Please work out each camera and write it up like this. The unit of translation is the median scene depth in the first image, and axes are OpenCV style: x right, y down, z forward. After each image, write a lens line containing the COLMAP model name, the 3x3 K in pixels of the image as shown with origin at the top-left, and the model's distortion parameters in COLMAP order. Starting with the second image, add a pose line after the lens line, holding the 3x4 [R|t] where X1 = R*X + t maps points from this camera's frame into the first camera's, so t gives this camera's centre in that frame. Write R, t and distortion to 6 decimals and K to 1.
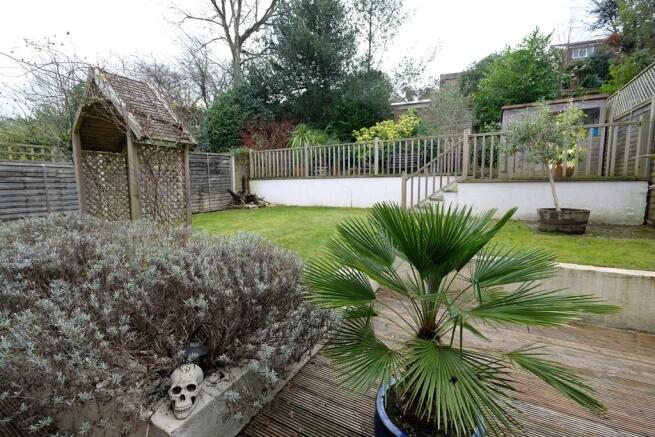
lens RADIAL K [[285.7, 0, 330.1], [0, 285.7, 216.4], [0, 0, 1]] dist [0.000329, 0.000196]
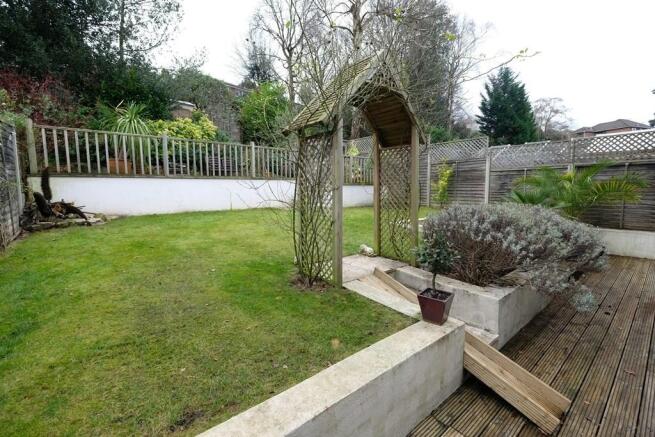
lens RADIAL K [[285.7, 0, 327.9], [0, 285.7, 218.5], [0, 0, 1]] dist [0.000329, 0.000196]
pose [[0.377468, -0.087469, 0.921882, -0.557786], [0.104472, 0.993196, 0.051458, -0.014871], [-0.920110, 0.076887, 0.384038, 0.277090]]
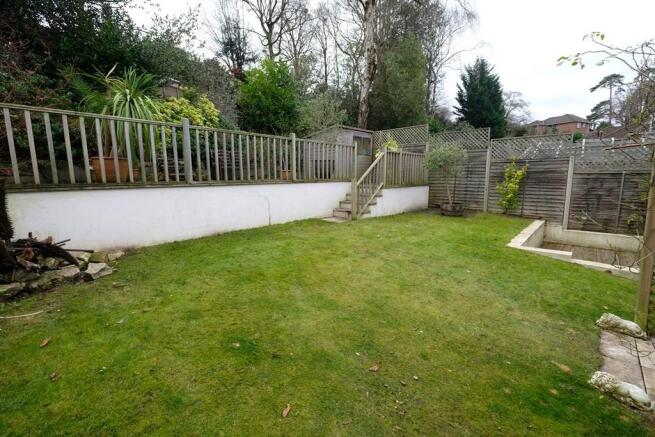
lens RADIAL K [[285.7, 0, 326.7], [0, 285.7, 217.1], [0, 0, 1]] dist [0.000329, 0.000196]
pose [[0.248622, -0.127848, 0.960126, -0.460418], [0.110199, 0.988548, 0.103097, -0.088993], [-0.962311, 0.080172, 0.259864, 0.554608]]
